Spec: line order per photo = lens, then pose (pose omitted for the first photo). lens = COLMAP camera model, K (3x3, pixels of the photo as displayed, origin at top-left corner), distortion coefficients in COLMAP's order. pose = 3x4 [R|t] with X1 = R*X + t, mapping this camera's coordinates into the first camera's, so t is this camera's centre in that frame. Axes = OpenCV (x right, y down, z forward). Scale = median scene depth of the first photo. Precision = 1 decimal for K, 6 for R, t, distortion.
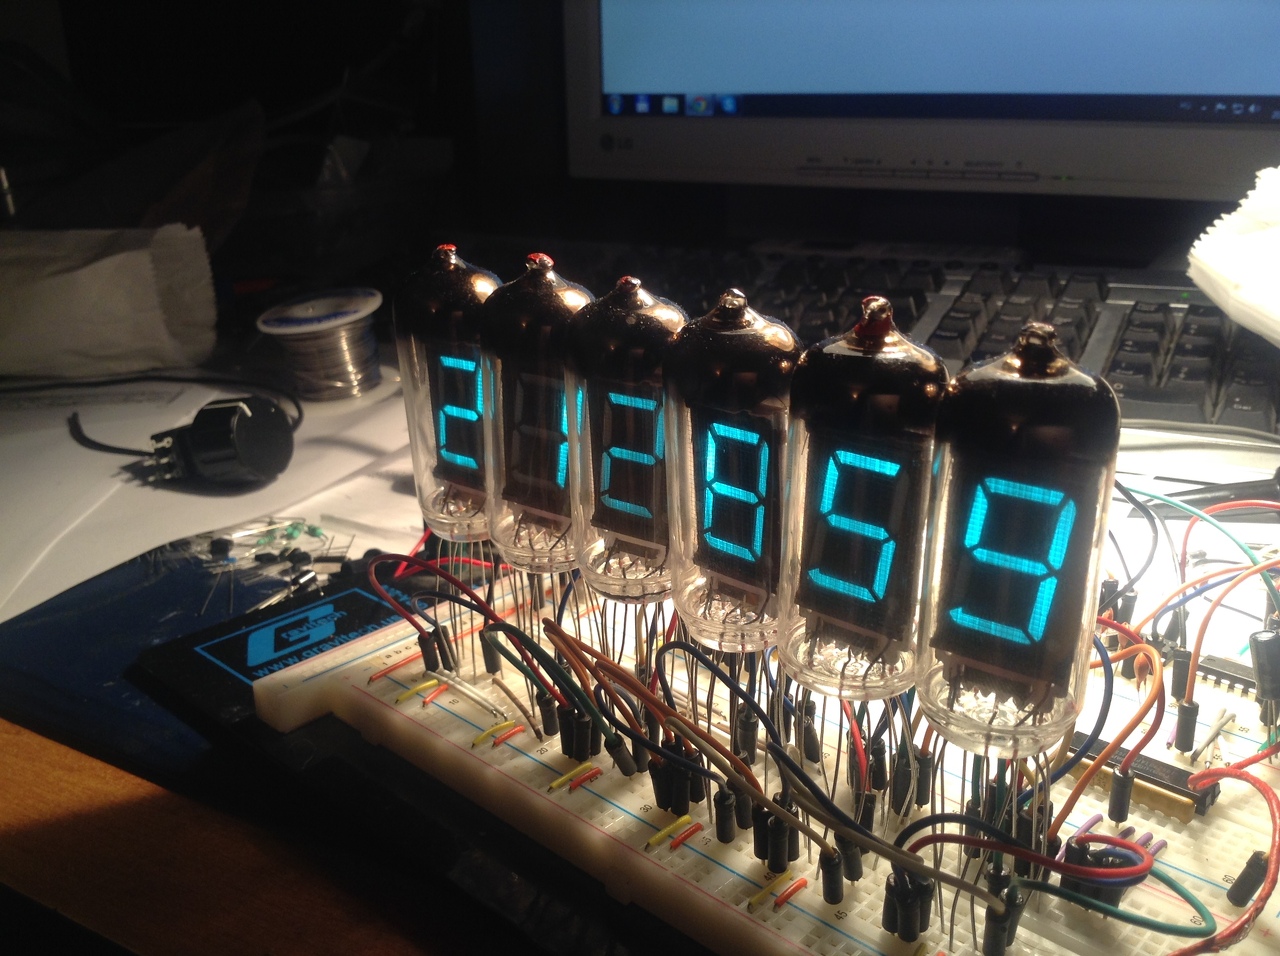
lens RADIAL K [[1174.8, 0, 635.6], [0, 1174.8, 454.0], [0, 0, 1]] dist [0.127706, -0.322126]
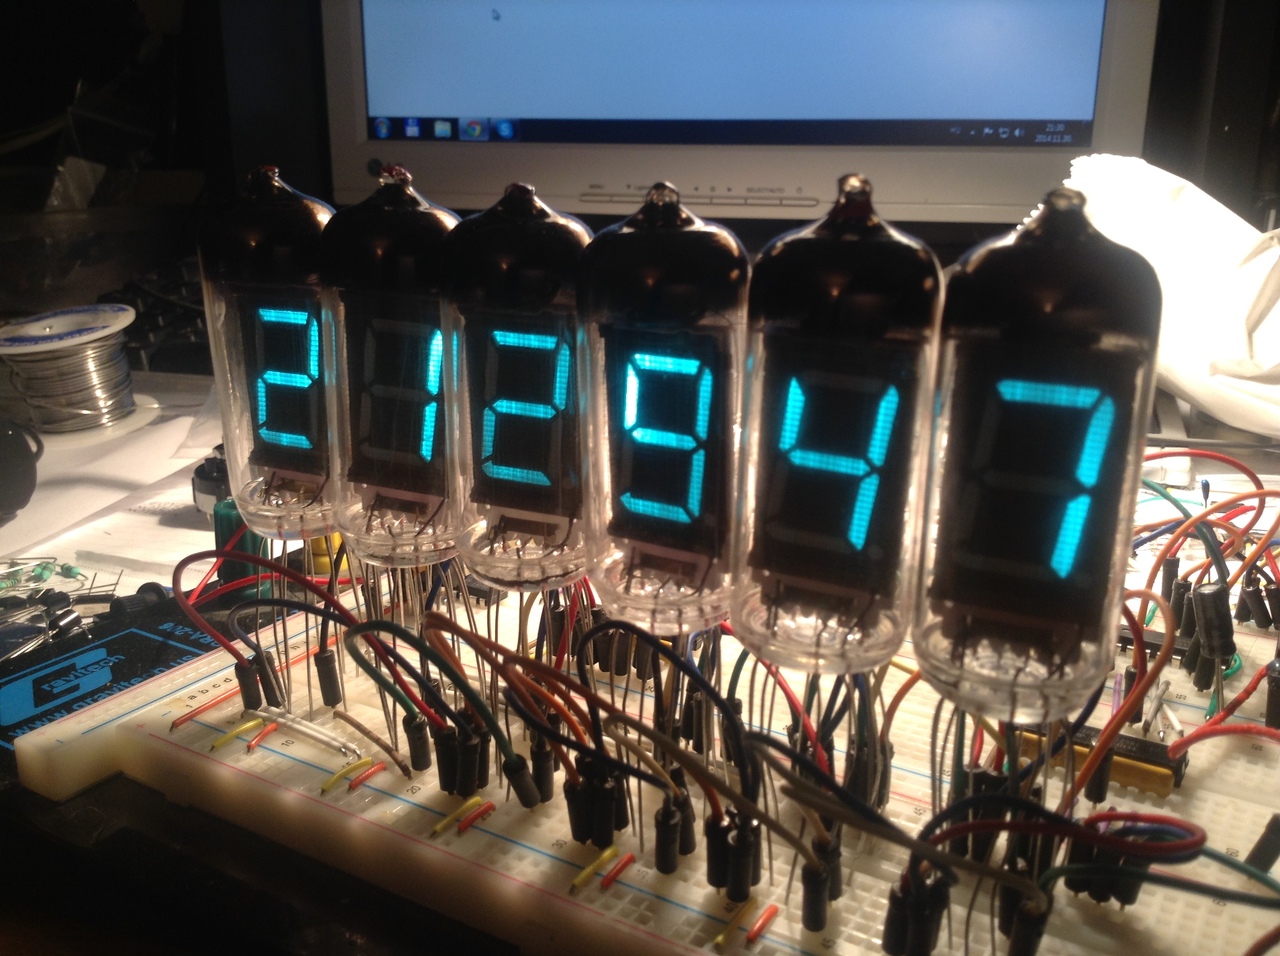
lens RADIAL K [[1174.8, 0, 635.6], [0, 1174.8, 454.0], [0, 0, 1]] dist [0.127706, -0.322126]
pose [[0.977528, -0.034729, 0.207923, -0.081817], [0.045984, 0.997713, -0.049543, 0.064059], [-0.205727, 0.057991, 0.976890, 0.155745]]
